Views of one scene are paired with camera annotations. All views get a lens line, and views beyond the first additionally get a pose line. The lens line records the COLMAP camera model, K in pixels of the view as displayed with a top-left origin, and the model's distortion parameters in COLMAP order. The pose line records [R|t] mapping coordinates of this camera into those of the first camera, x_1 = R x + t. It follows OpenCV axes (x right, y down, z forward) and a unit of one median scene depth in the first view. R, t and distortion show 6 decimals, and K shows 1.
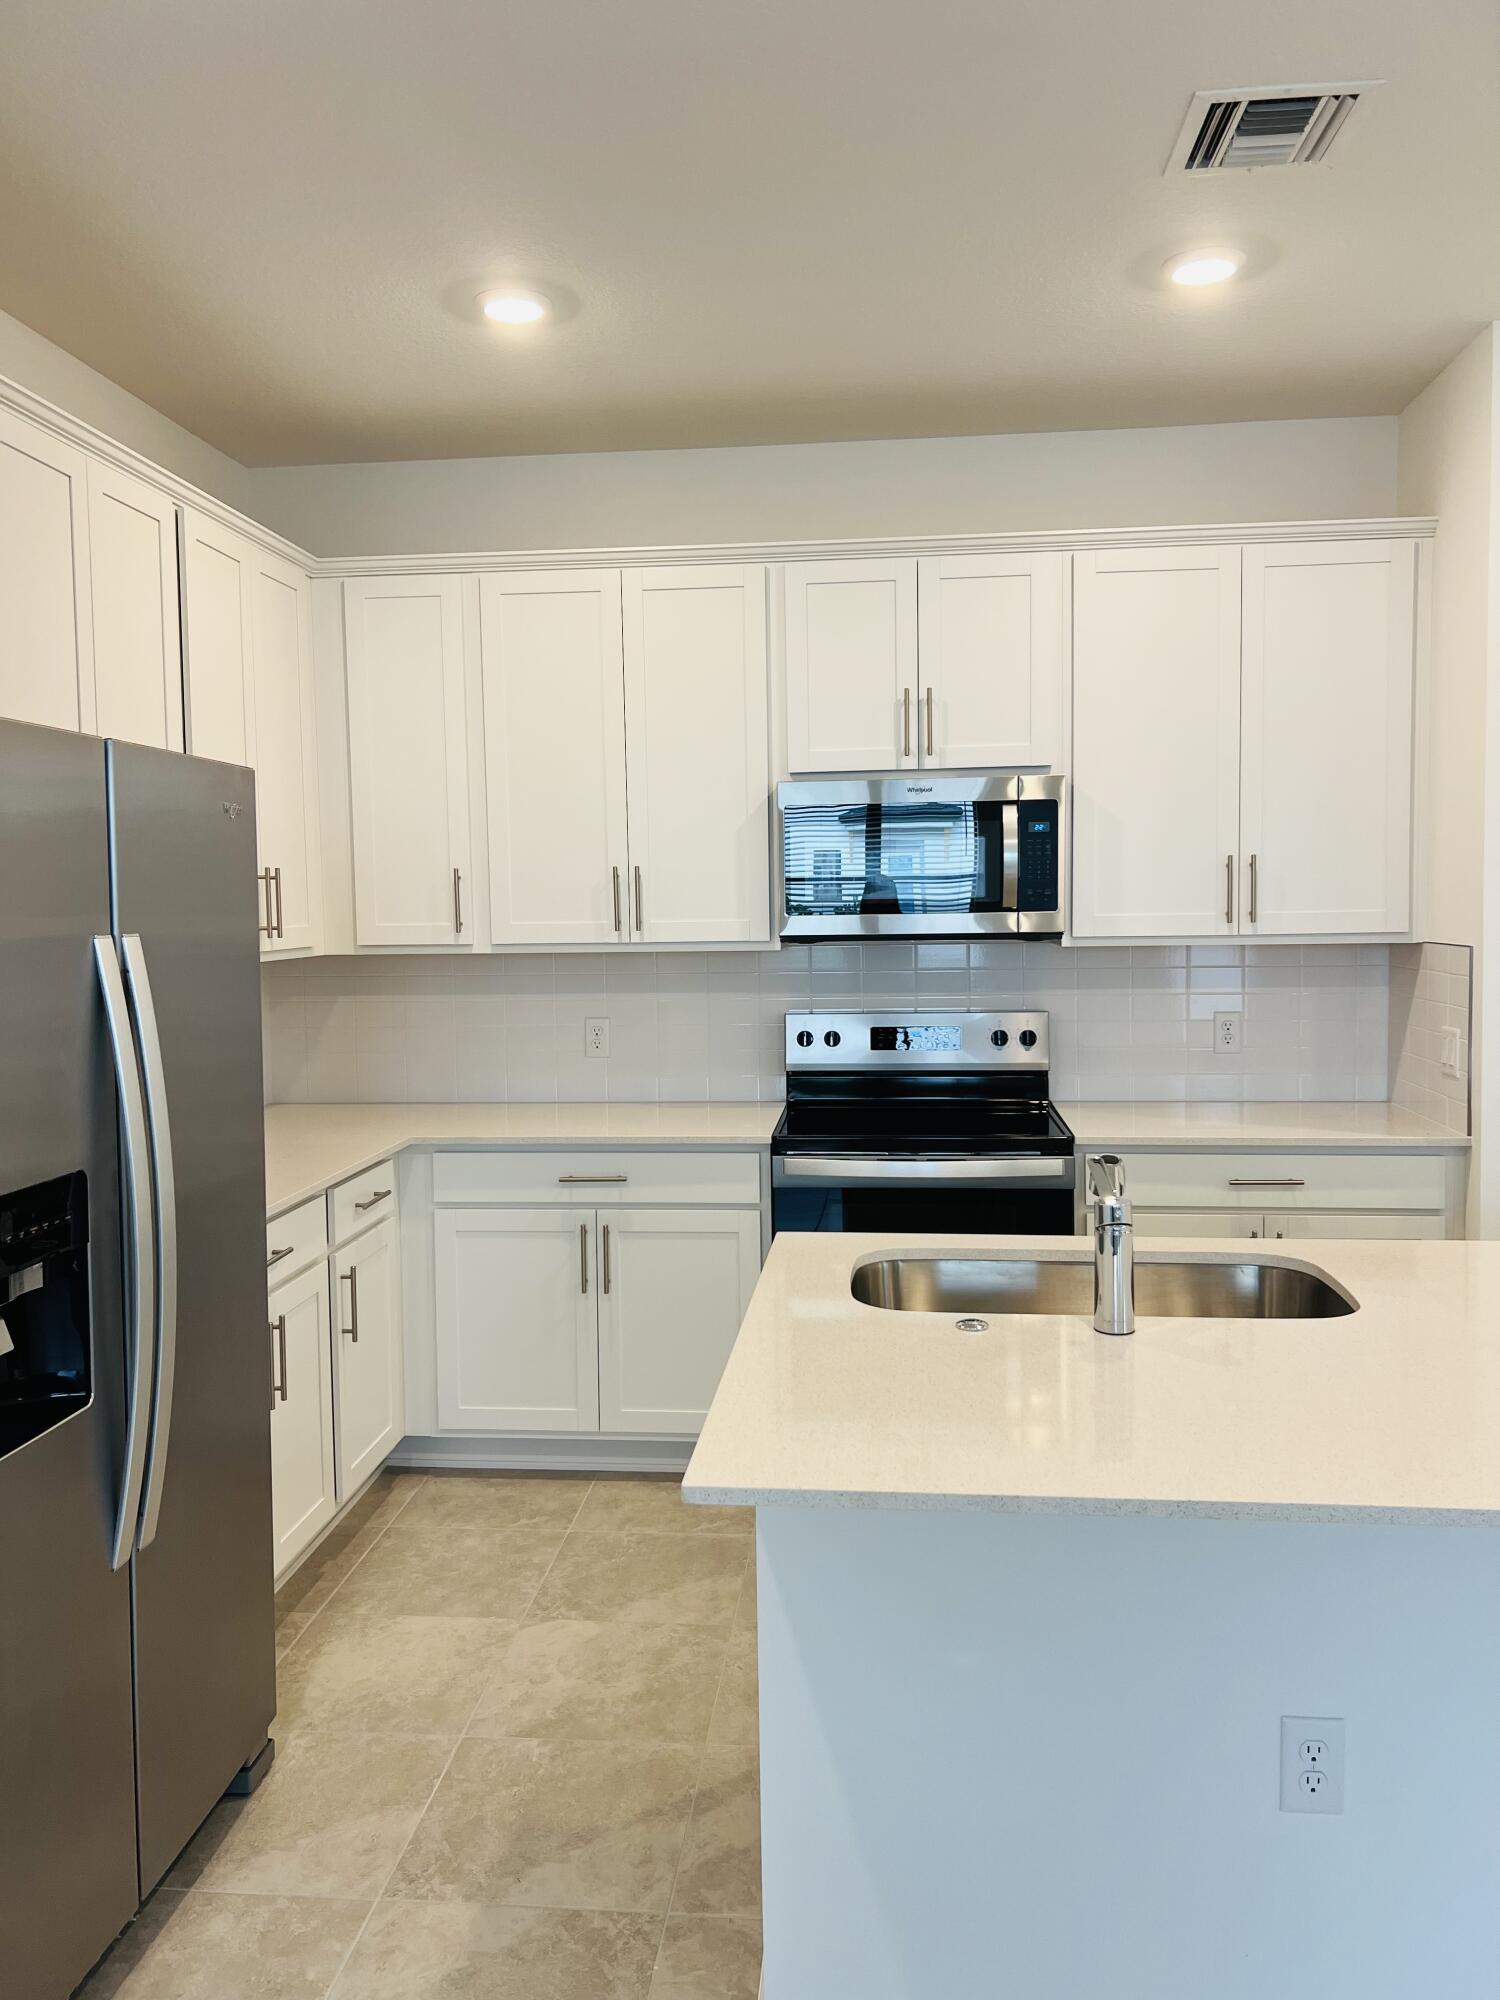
lens RADIAL K [[1511.9, 0, 762.1], [0, 1511.9, 990.1], [0, 0, 1]] dist [0.053888, -0.074109]
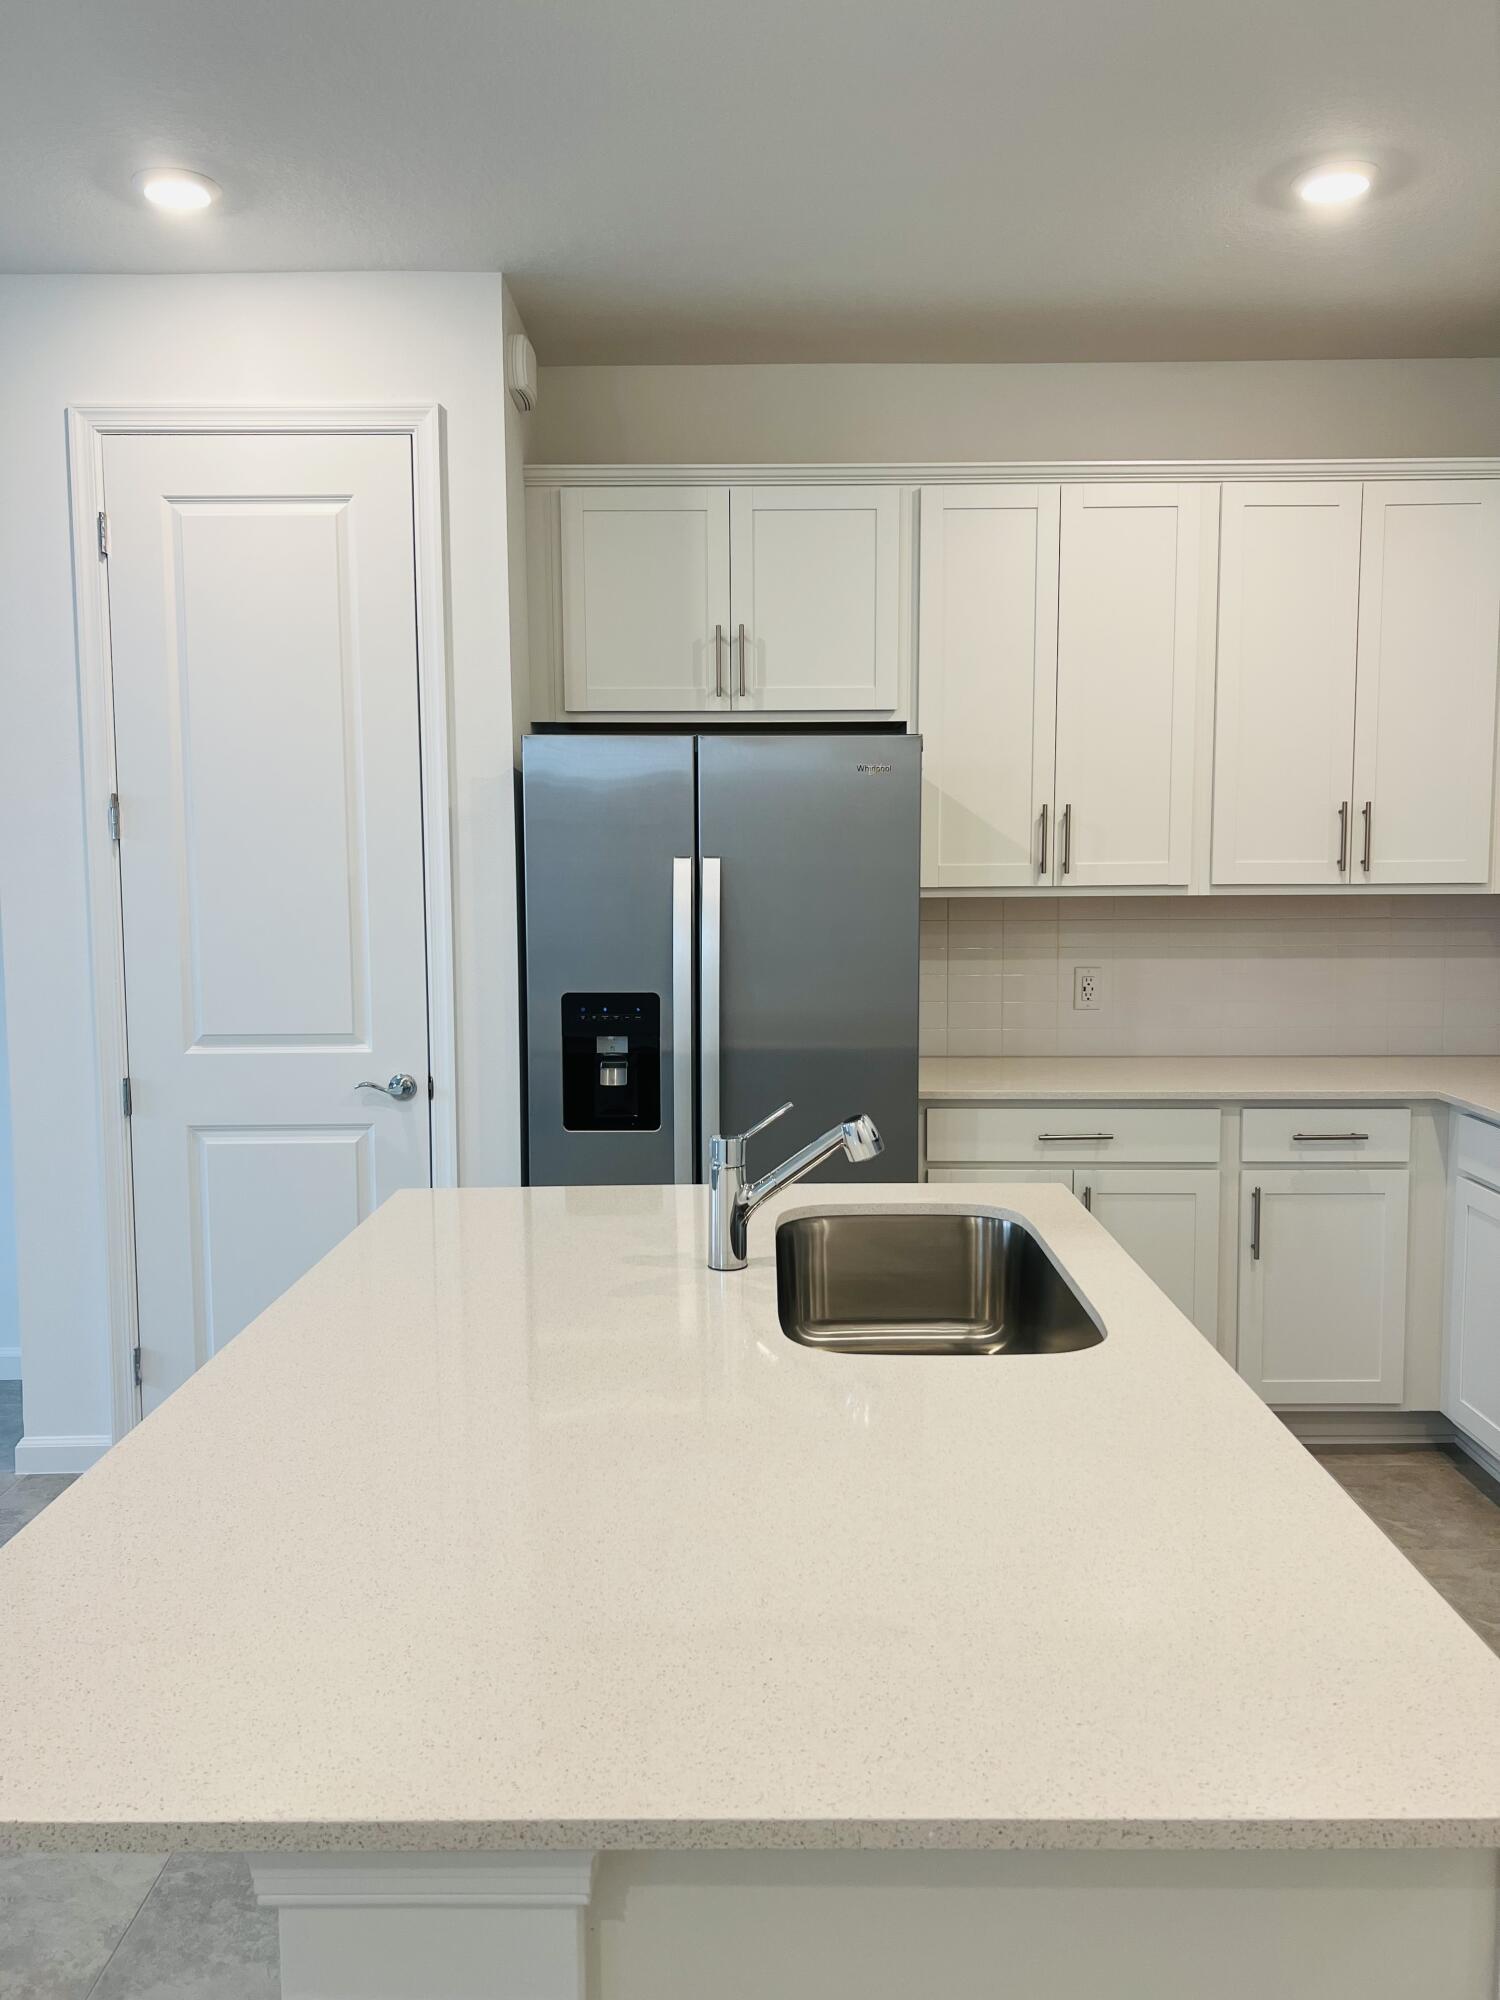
lens RADIAL K [[1591.5, 0, 752.0], [0, 1591.5, 968.4], [0, 0, 1]] dist [0.001899, 0.163945]
pose [[0.994411, 0.002401, 0.105552, -0.195492], [-0.004269, 0.999838, 0.017475, 0.001707], [-0.105492, -0.017828, 0.994260, 0.019446]]
